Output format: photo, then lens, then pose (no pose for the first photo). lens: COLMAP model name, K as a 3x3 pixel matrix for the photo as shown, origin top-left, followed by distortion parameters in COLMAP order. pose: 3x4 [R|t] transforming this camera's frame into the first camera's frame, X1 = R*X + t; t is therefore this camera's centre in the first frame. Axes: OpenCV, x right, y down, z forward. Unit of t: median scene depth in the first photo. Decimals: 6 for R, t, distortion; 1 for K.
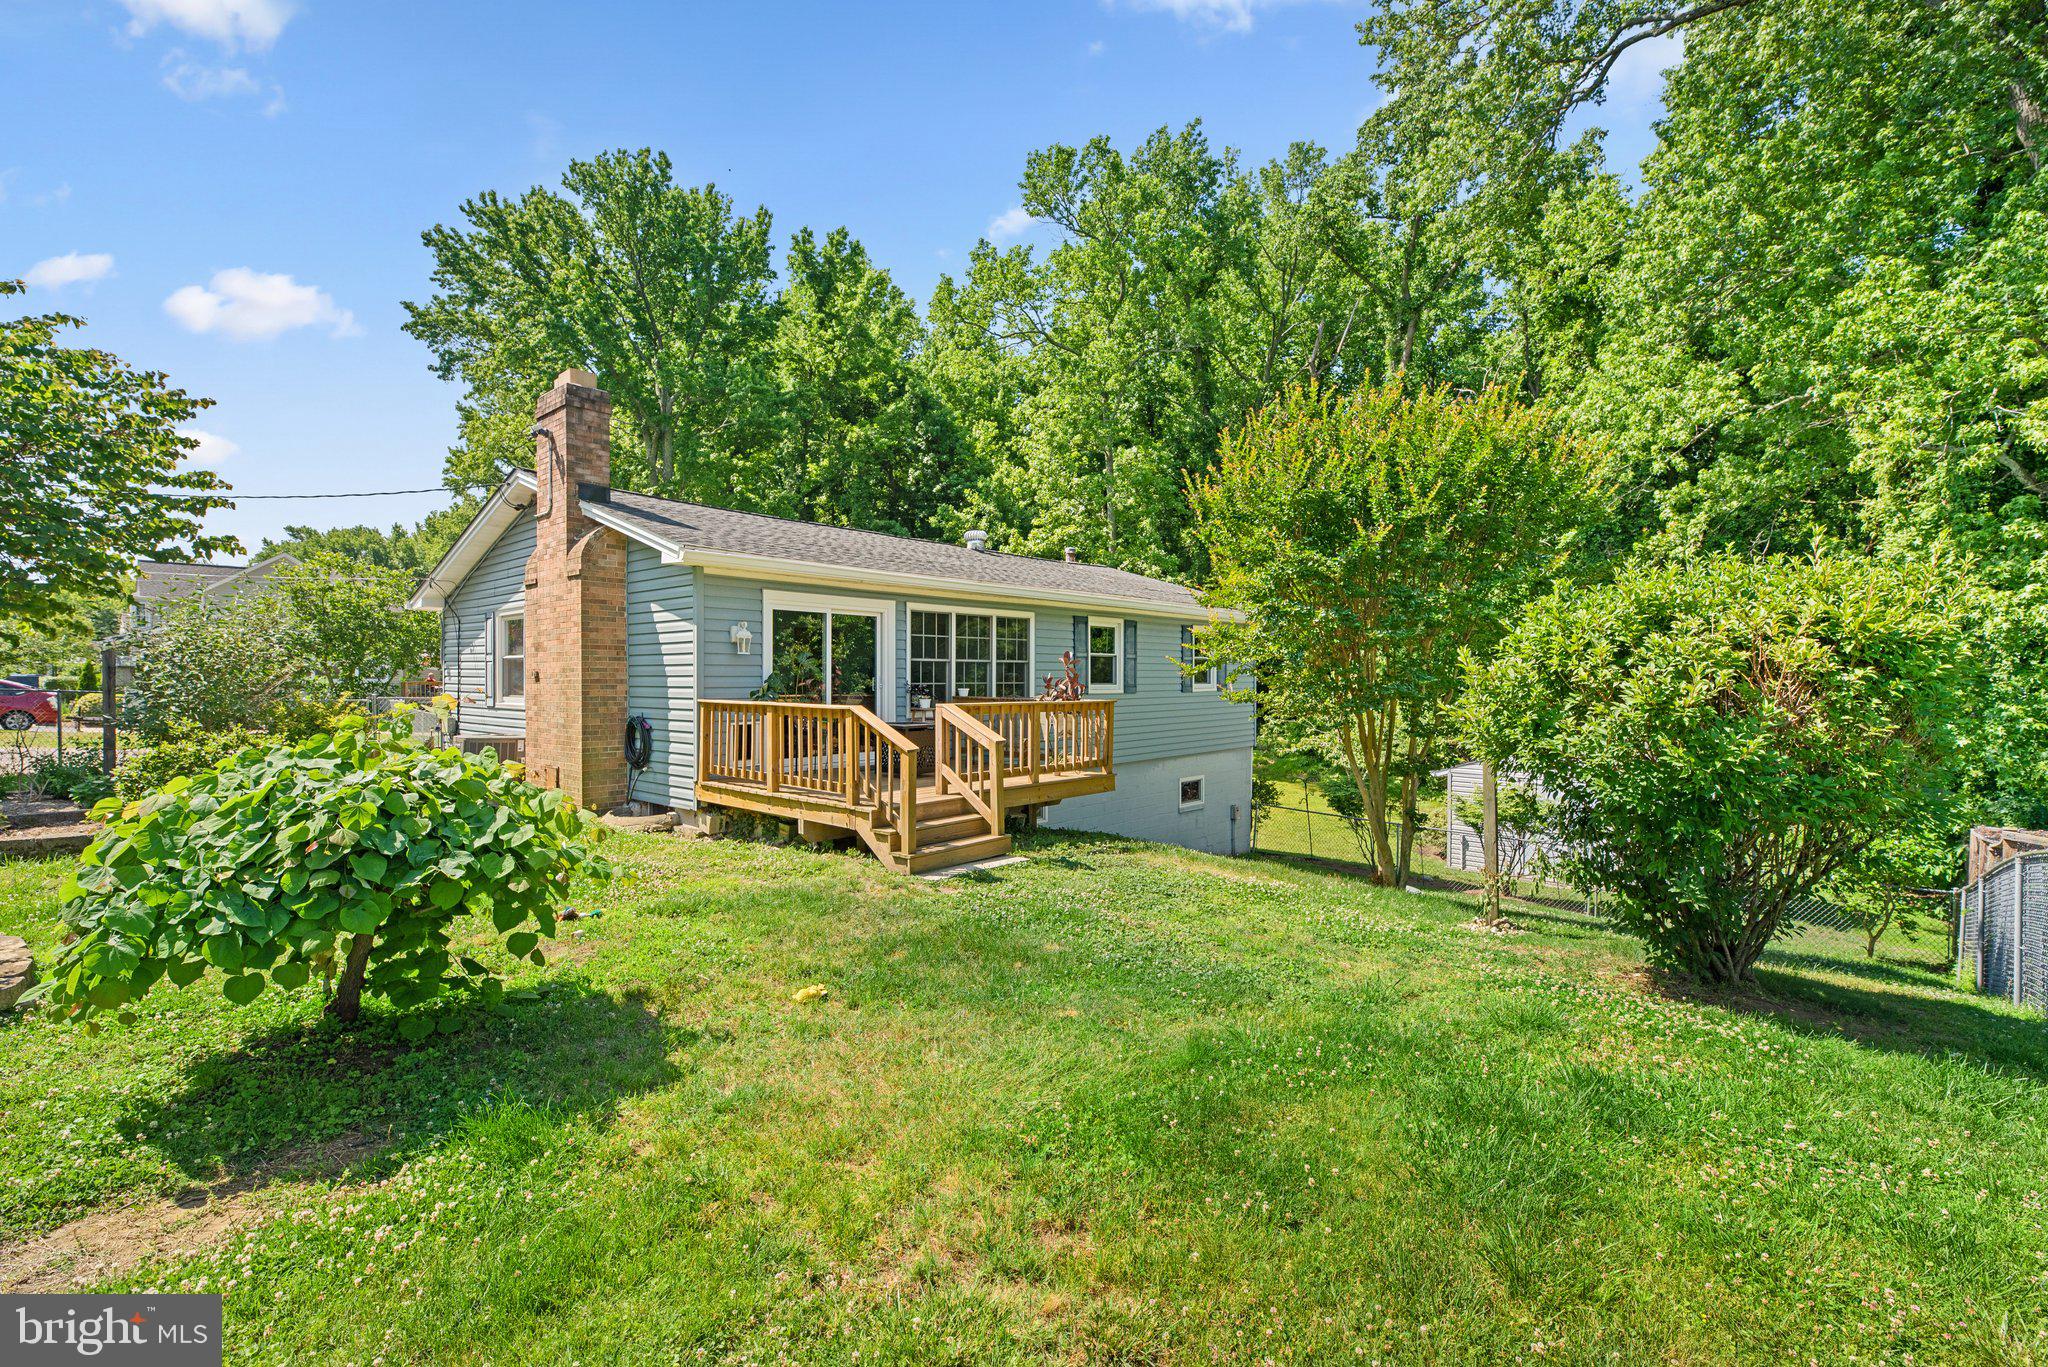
lens RADIAL K [[903.2, 0, 1024.0], [0, 903.2, 683.5], [0, 0, 1]] dist [-0.001126, 0.000010]
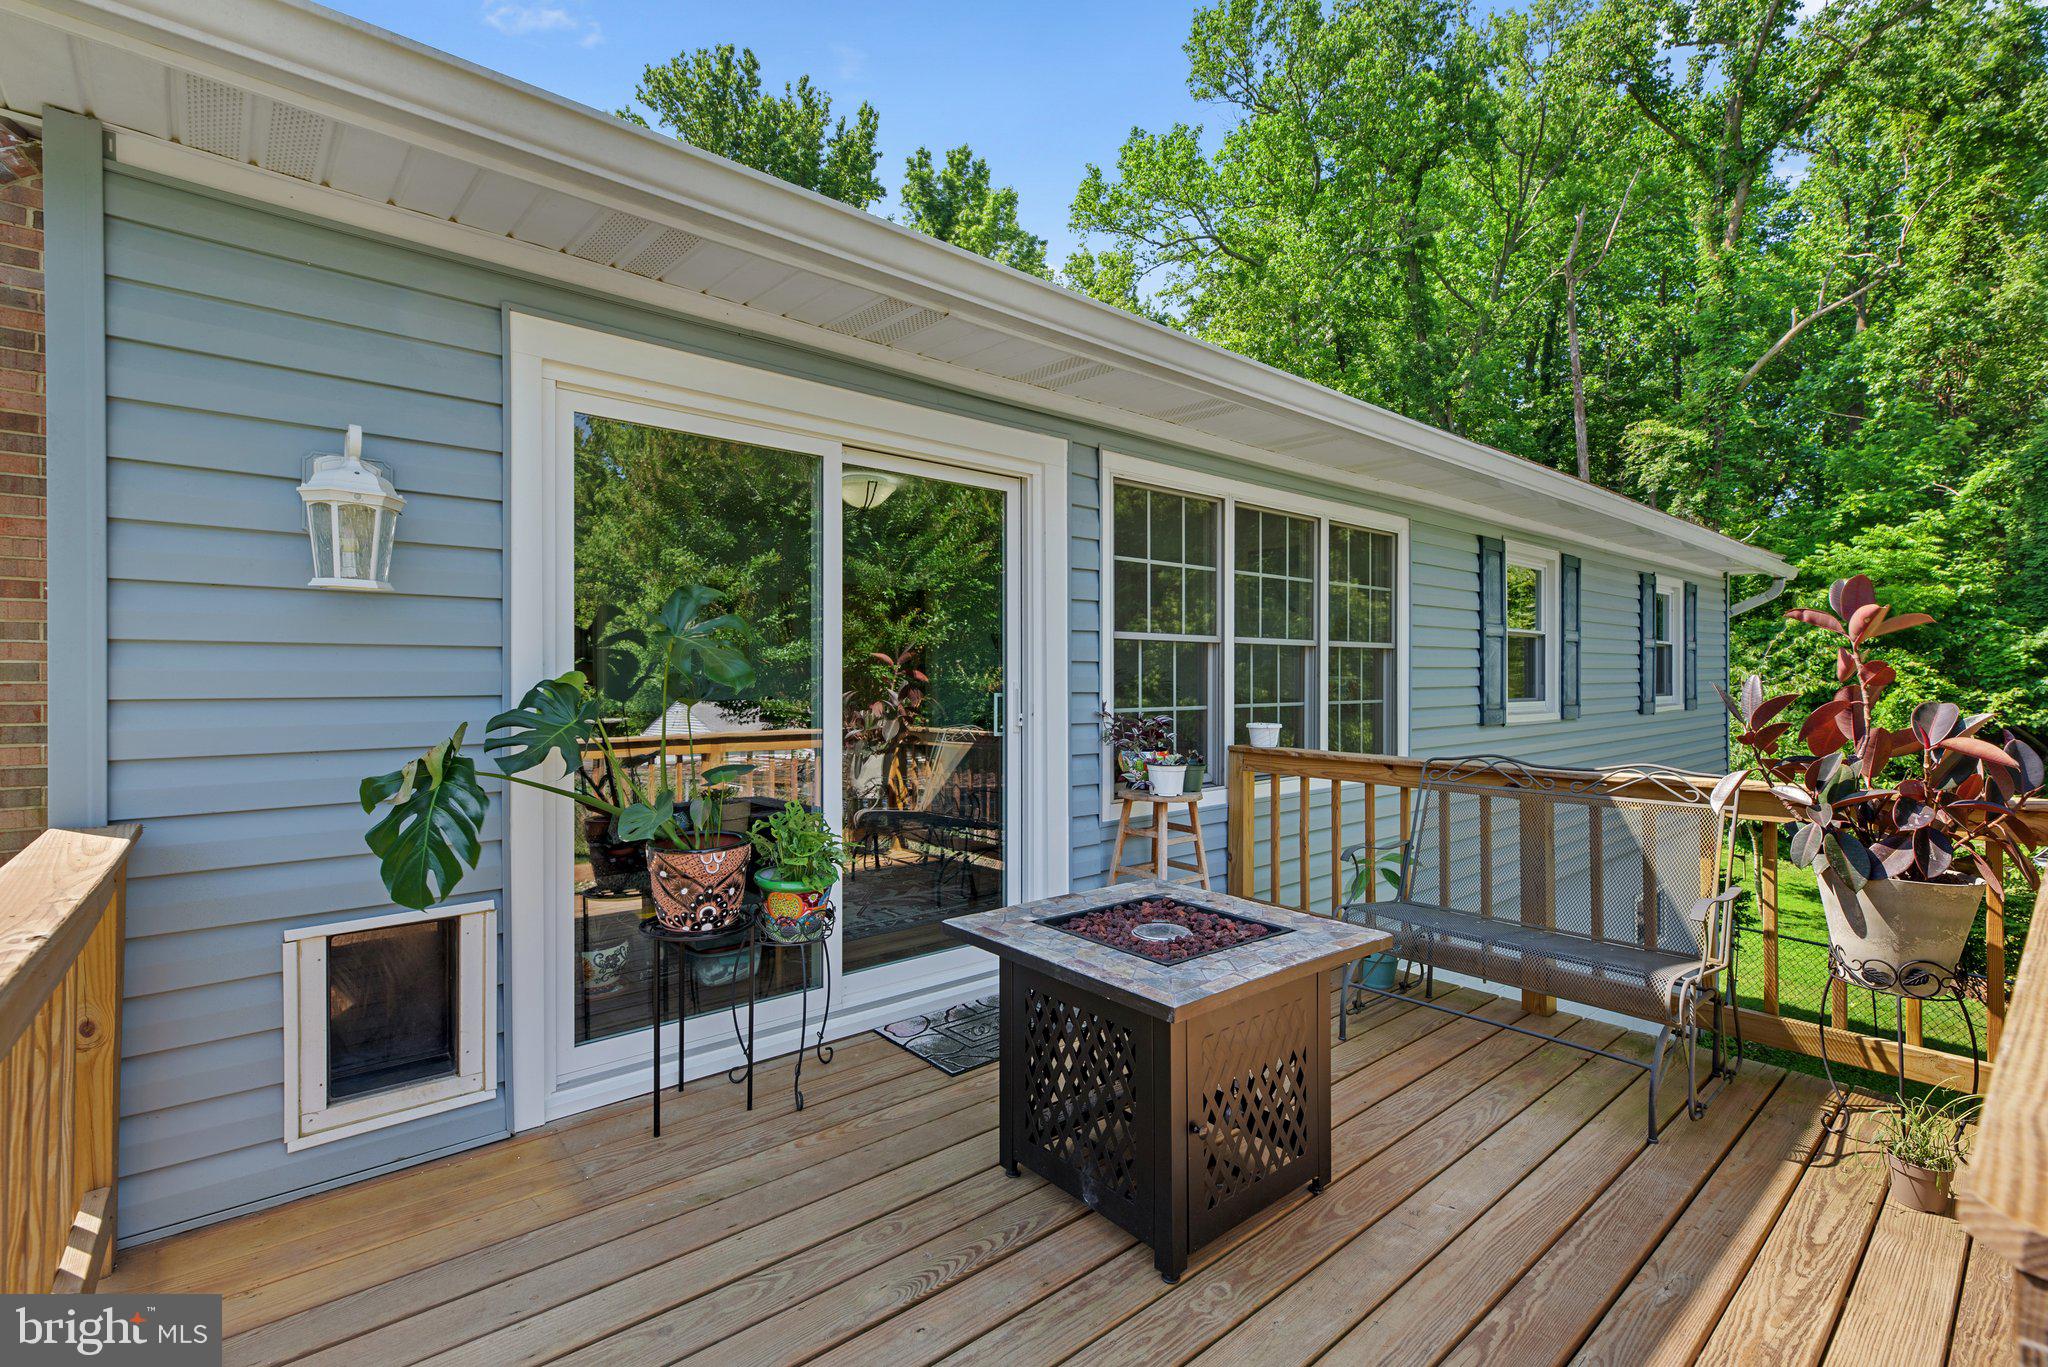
lens RADIAL K [[911.9, 0, 1037.1], [0, 911.9, 681.7], [0, 0, 1]] dist [0.000842, 0.000096]
pose [[0.991761, -0.003600, -0.128048, -0.033436], [0.003239, 0.999990, -0.003030, -0.002843], [0.128058, 0.002591, 0.991763, 0.204725]]
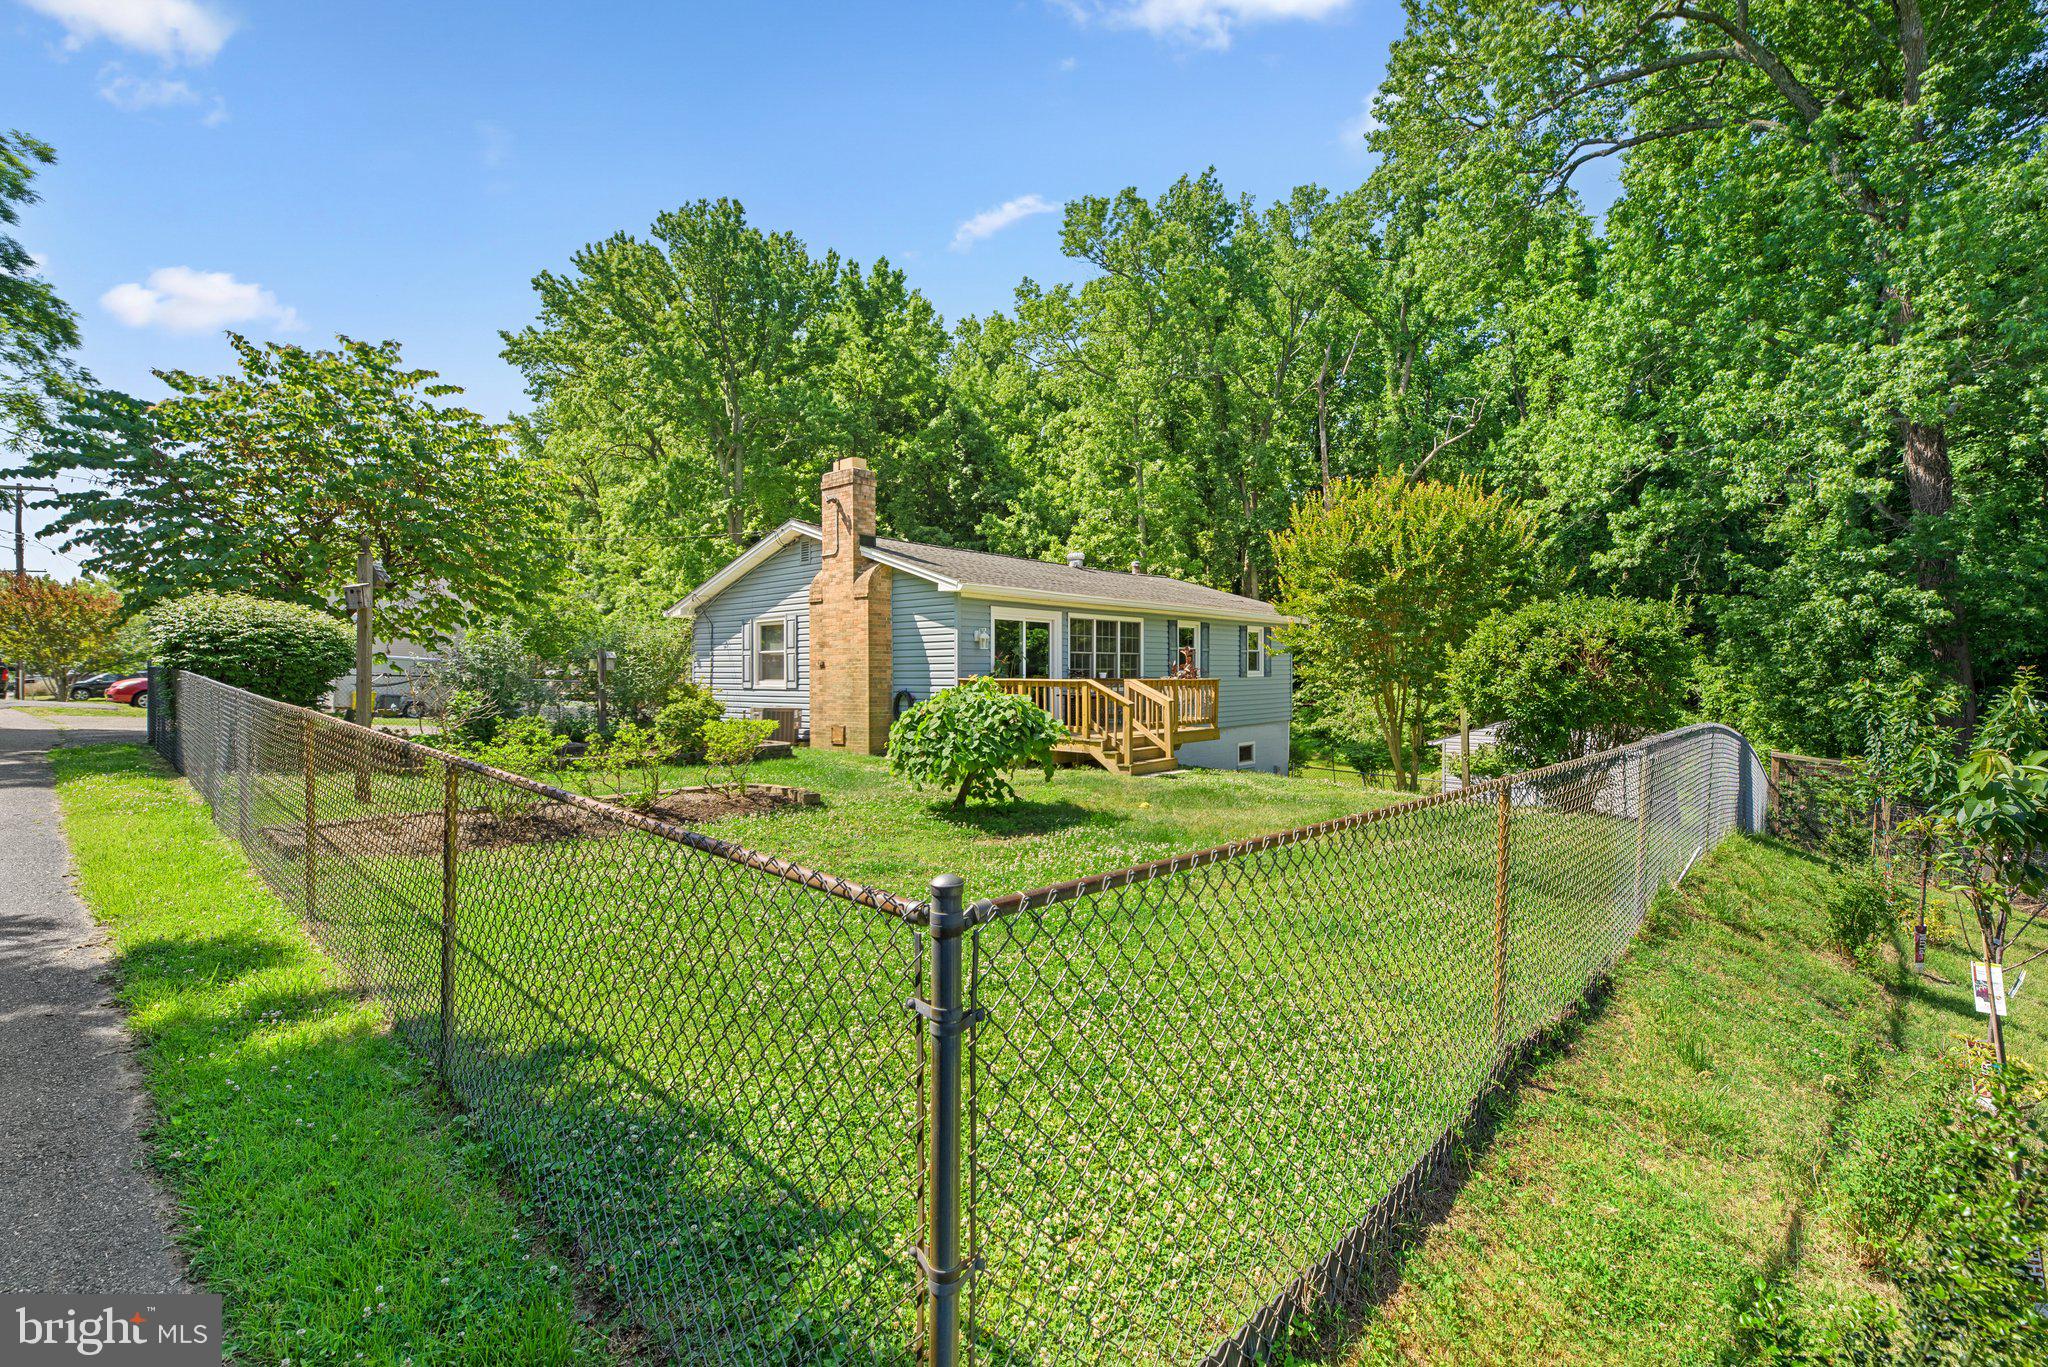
lens RADIAL K [[923.9, 0, 1021.3], [0, 923.9, 670.4], [0, 0, 1]] dist [-0.000789, 0.000159]
pose [[0.999956, -0.004769, 0.008082, -0.064860], [0.004842, 0.999947, -0.009077, 0.004631], [-0.008038, 0.009115, 0.999926, -0.142354]]
